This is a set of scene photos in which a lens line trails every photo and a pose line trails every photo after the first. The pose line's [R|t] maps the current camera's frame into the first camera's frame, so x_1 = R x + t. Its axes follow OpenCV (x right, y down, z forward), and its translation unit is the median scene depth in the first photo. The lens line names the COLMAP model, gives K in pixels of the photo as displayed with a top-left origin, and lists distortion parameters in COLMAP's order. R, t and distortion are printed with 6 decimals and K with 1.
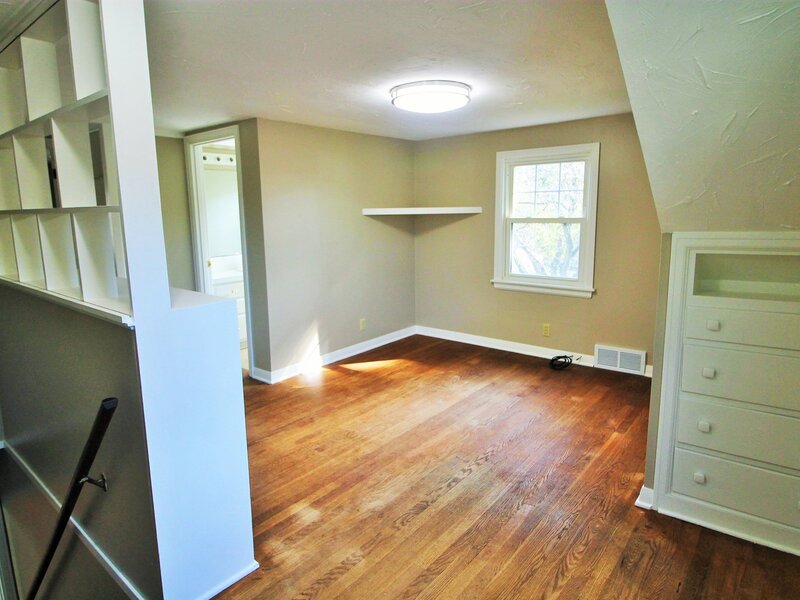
lens RADIAL K [[485.8, 0, 397.4], [0, 485.8, 298.6], [0, 0, 1]] dist [0.004126, -0.011582]
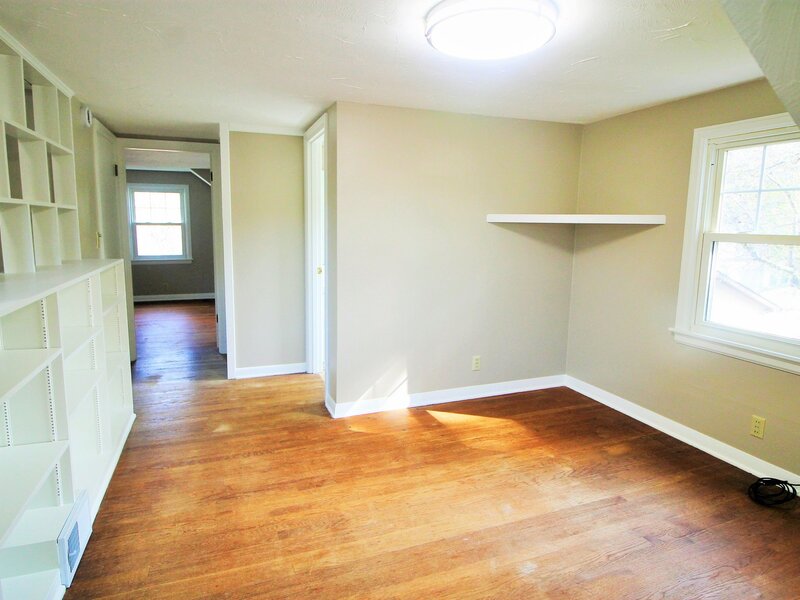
lens RADIAL K [[485.8, 0, 399.2], [0, 485.8, 295.7], [0, 0, 1]] dist [0.004126, -0.011582]
pose [[0.868106, 0.100935, -0.486008, 0.210961], [-0.114232, 0.993452, 0.002283, -0.046177], [0.483056, 0.053536, 0.873951, 0.290872]]
